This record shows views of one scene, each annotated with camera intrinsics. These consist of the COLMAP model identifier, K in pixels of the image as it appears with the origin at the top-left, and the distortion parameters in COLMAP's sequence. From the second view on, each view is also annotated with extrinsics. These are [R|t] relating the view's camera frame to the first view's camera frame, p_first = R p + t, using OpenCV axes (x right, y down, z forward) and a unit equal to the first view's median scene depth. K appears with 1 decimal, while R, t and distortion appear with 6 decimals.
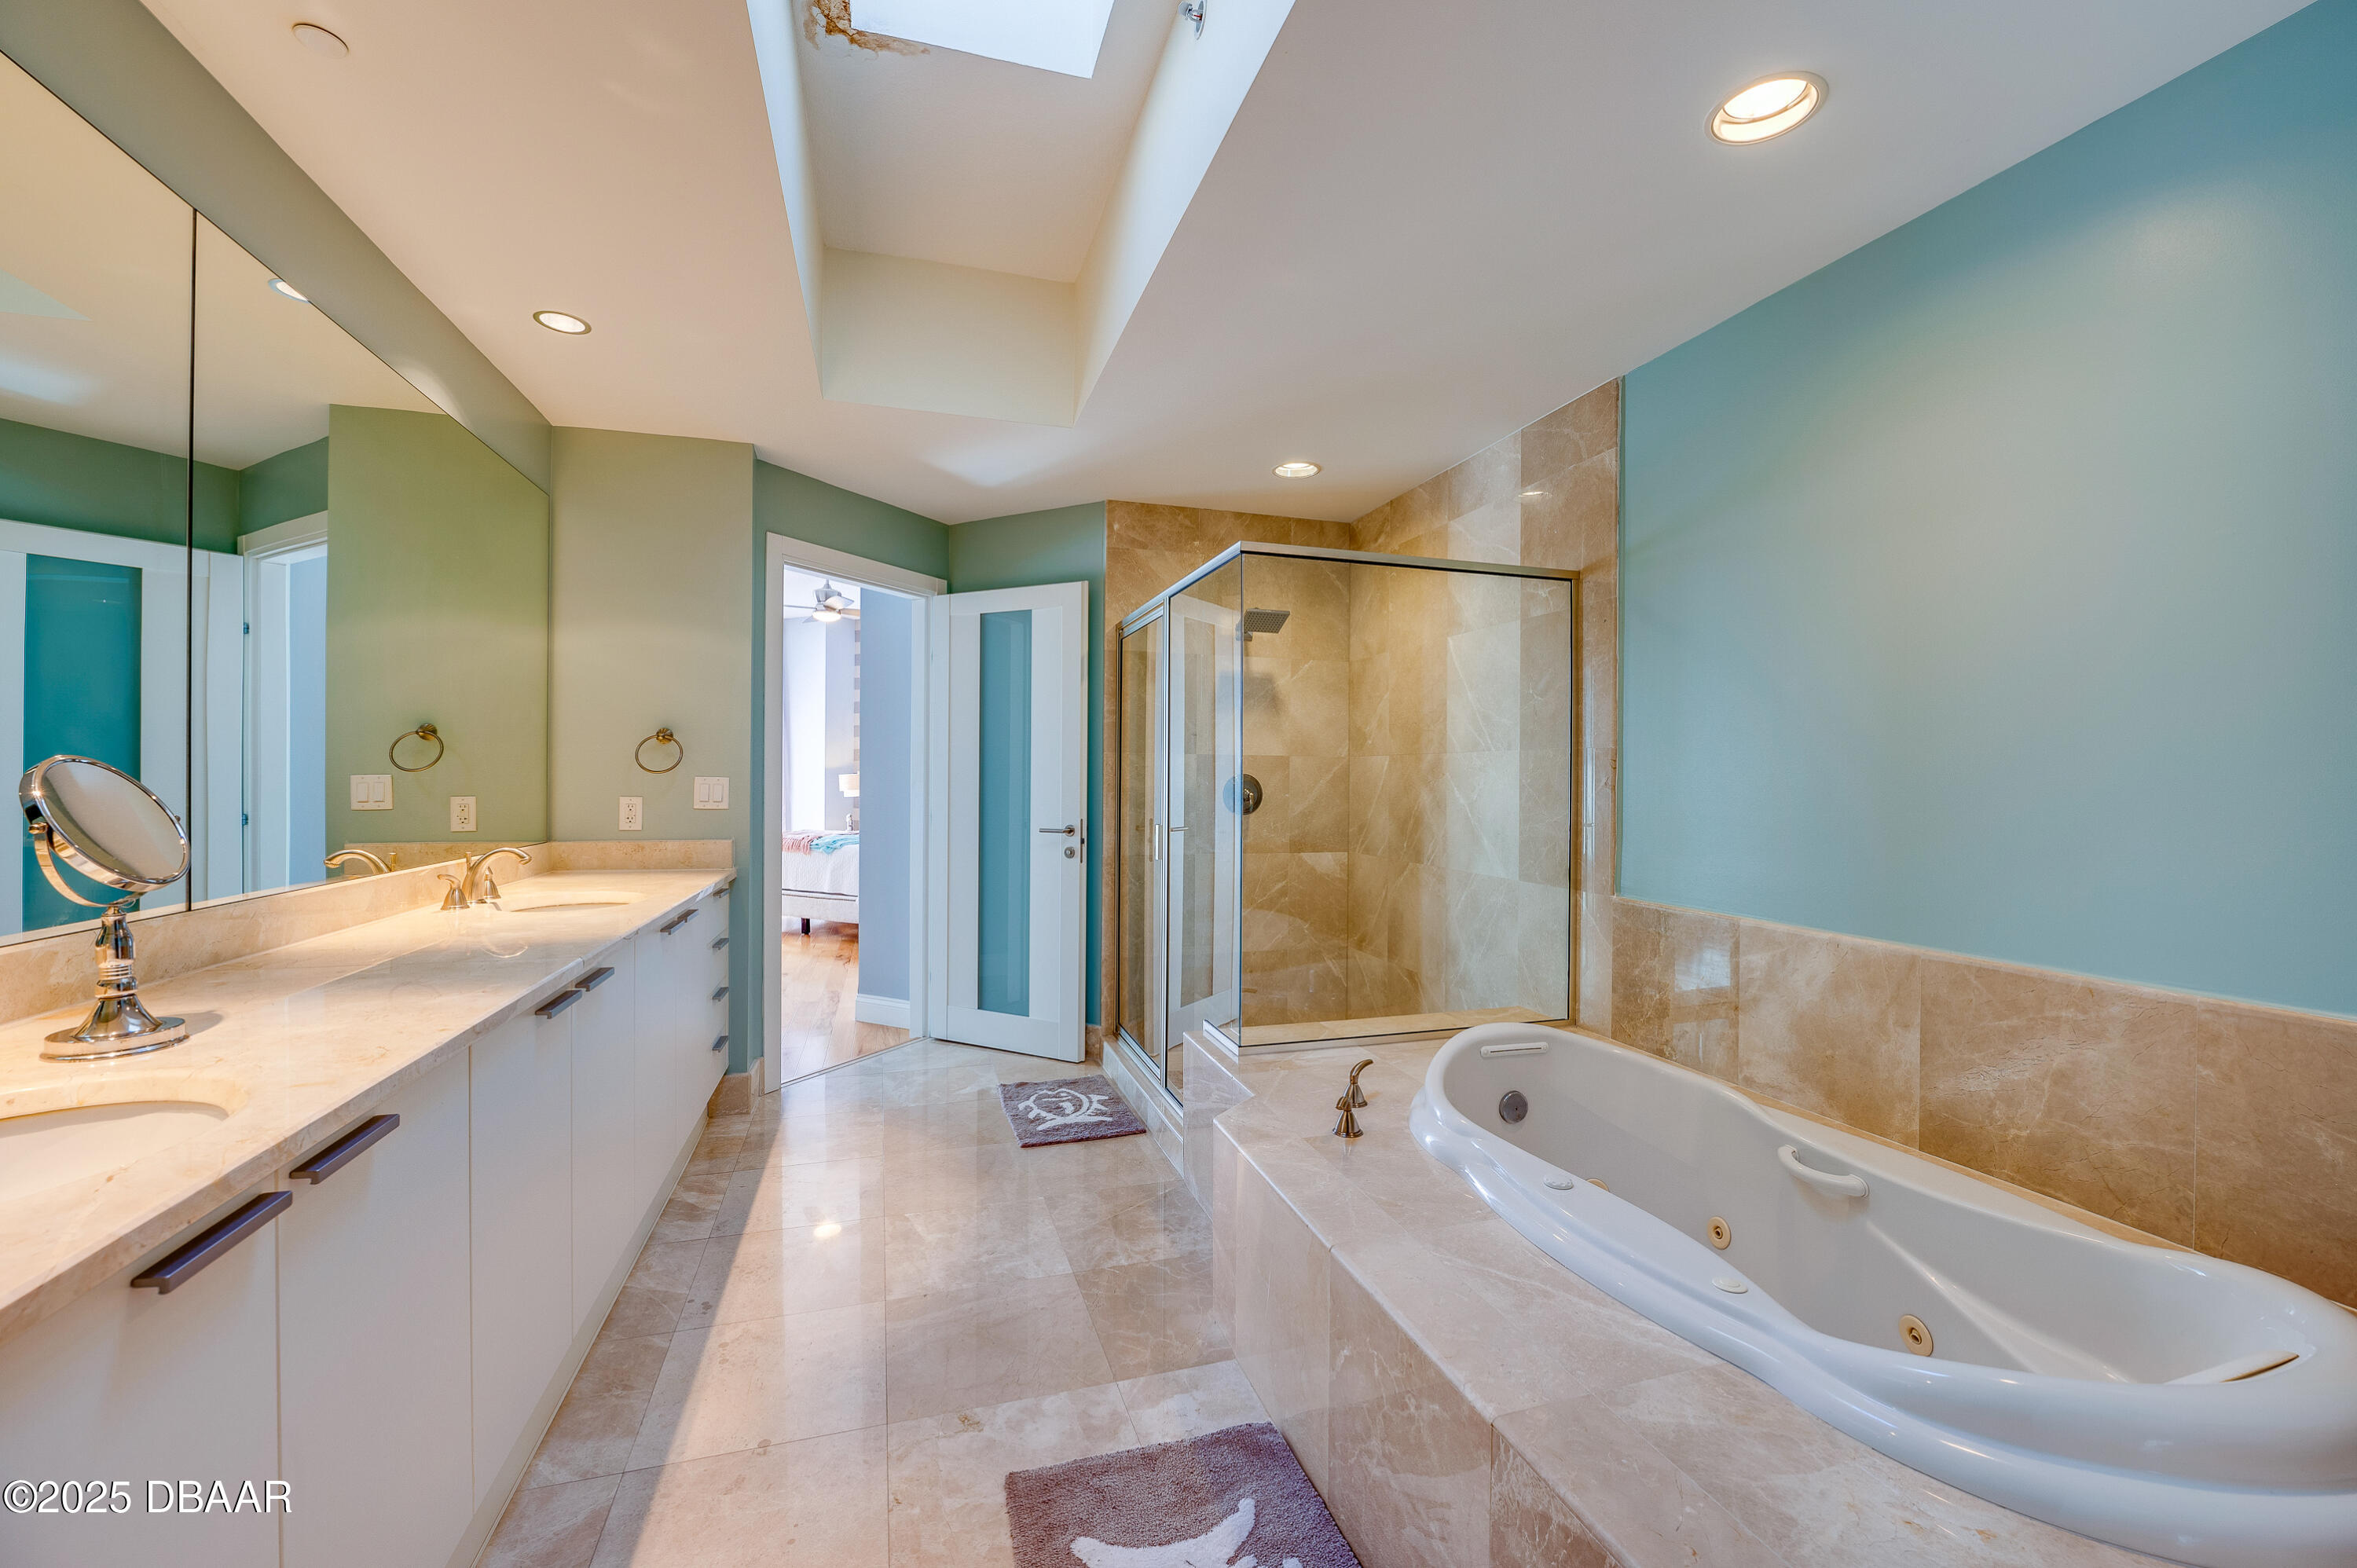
lens RADIAL K [[958.4, 0, 1179.2], [0, 958.4, 779.8], [0, 0, 1]] dist [-0.017437, 0.000089]
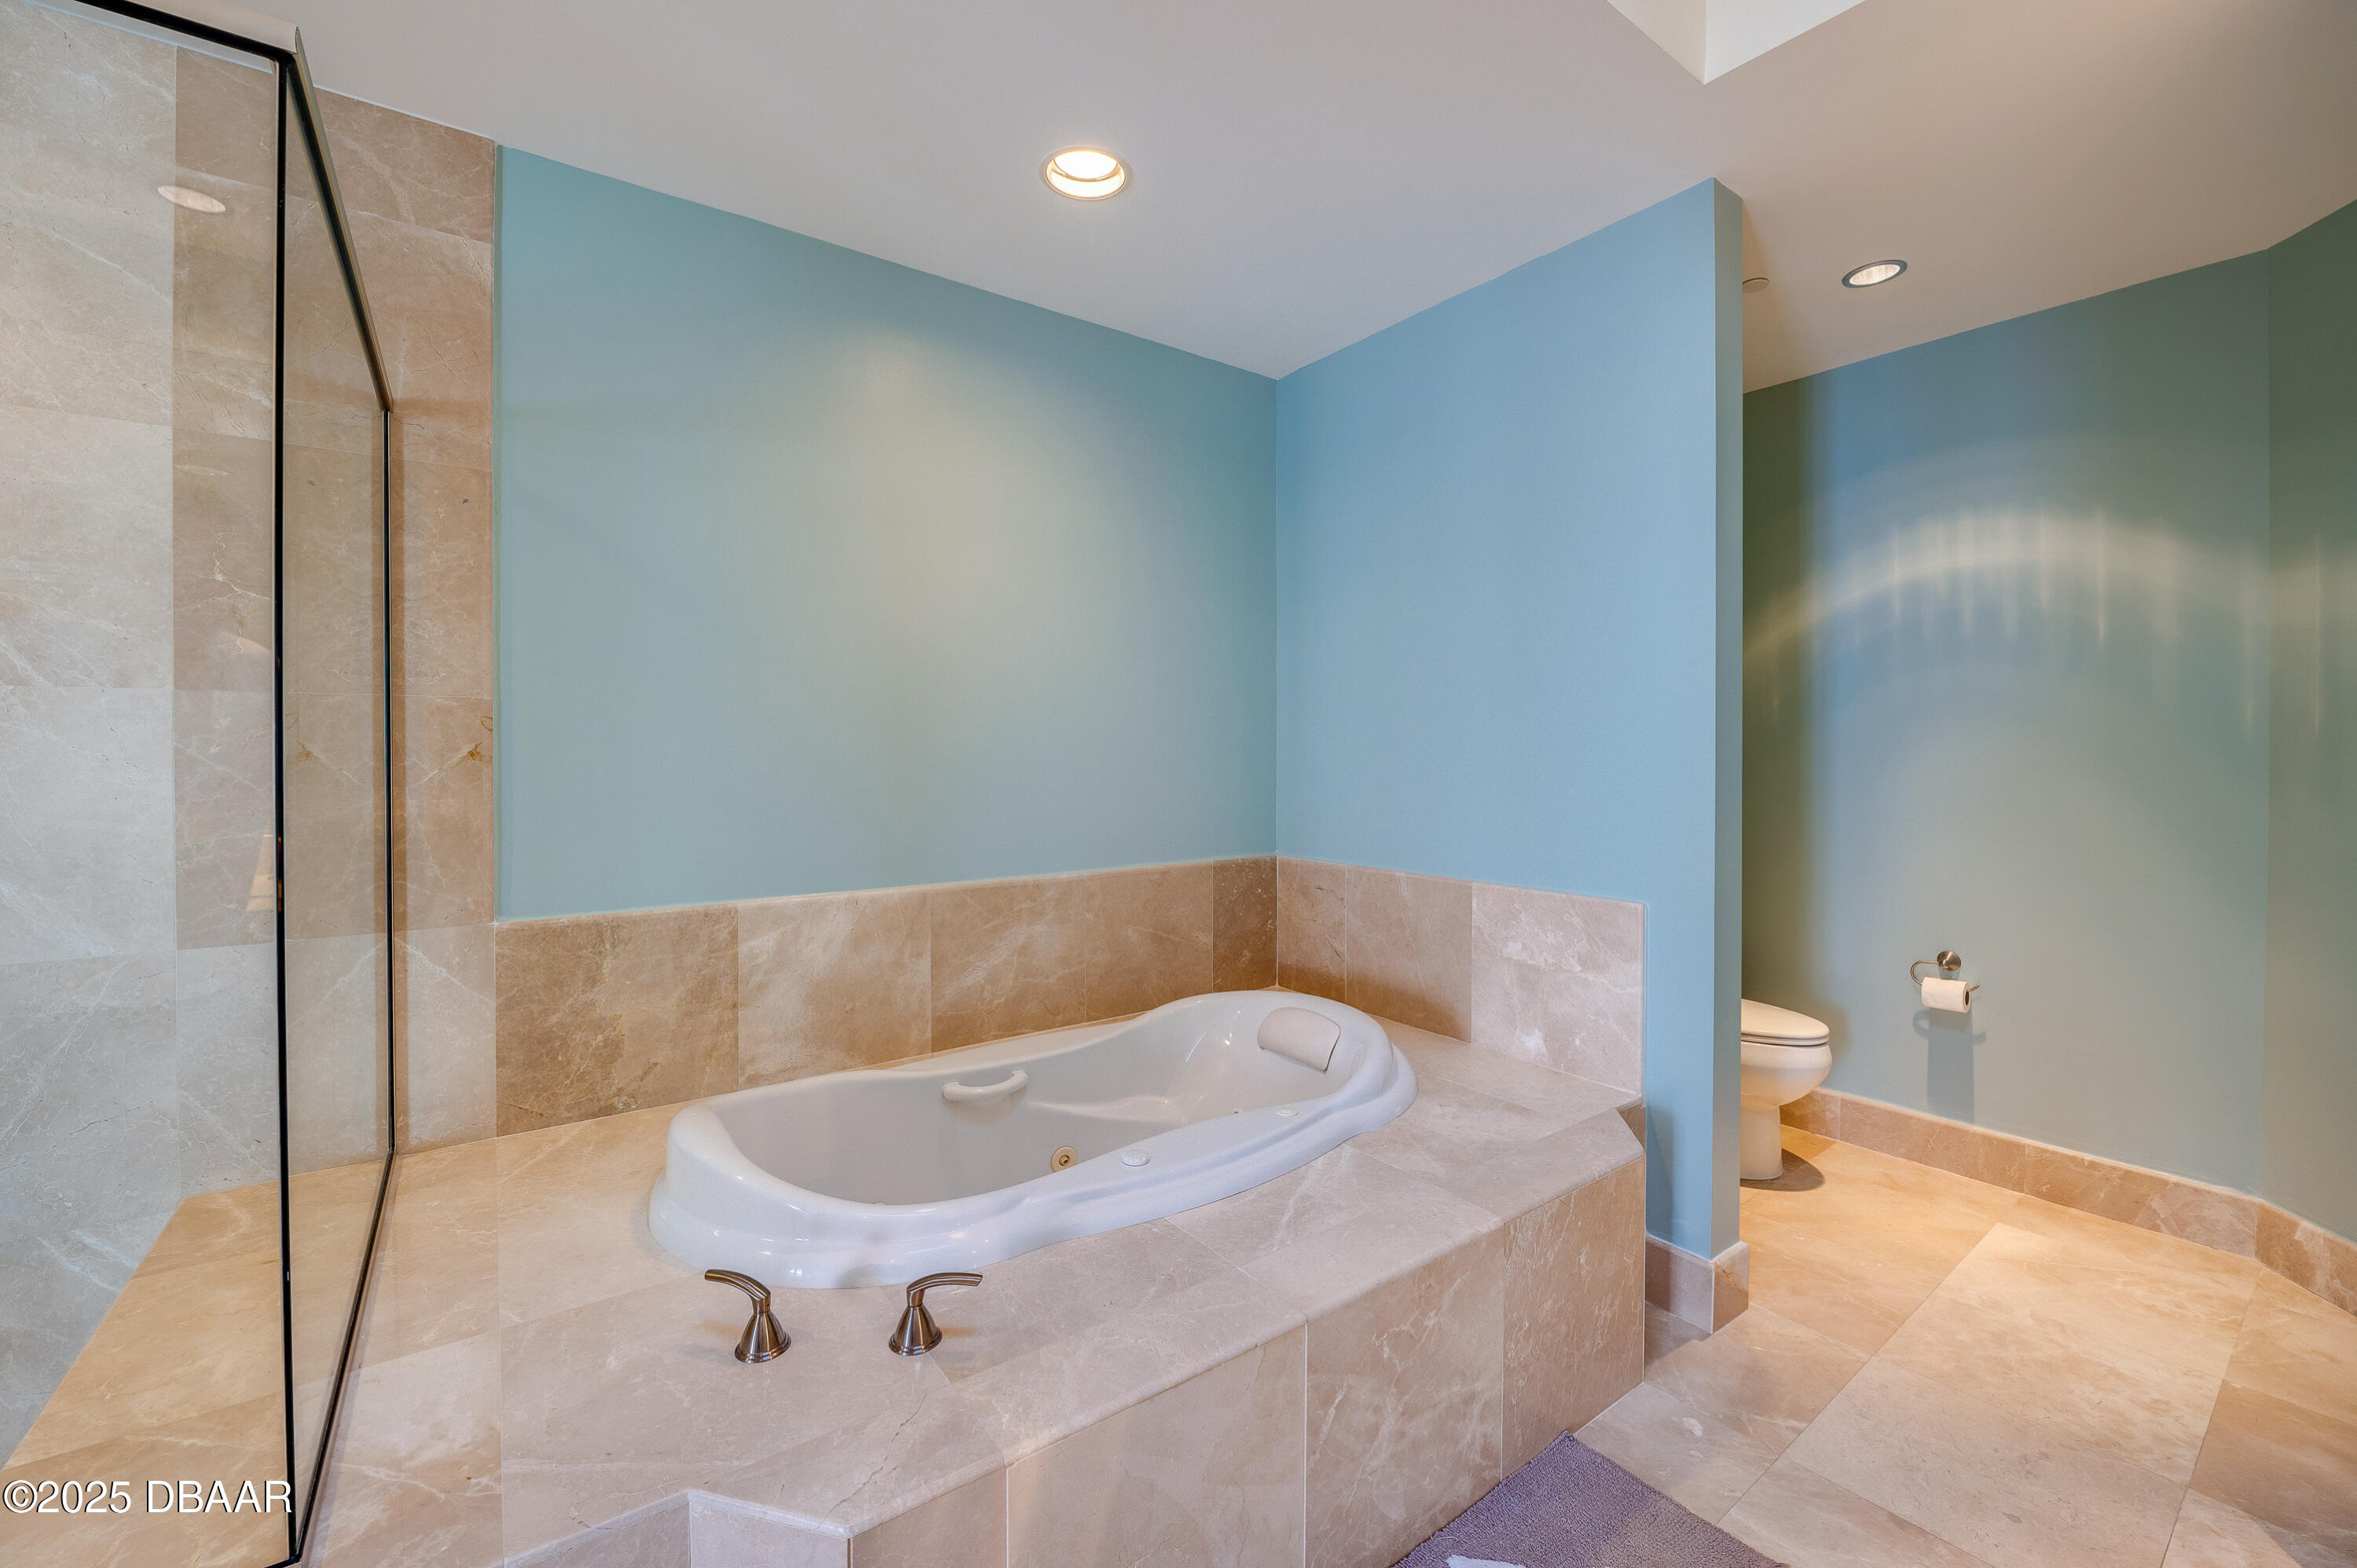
lens RADIAL K [[958.4, 0, 1164.5], [0, 958.4, 749.9], [0, 0, 1]] dist [-0.017437, 0.000089]
pose [[-0.332048, -0.008038, 0.943228, -0.452401], [0.000564, 0.999962, 0.008721, -0.004963], [-0.943262, 0.003428, -0.332030, 1.098266]]
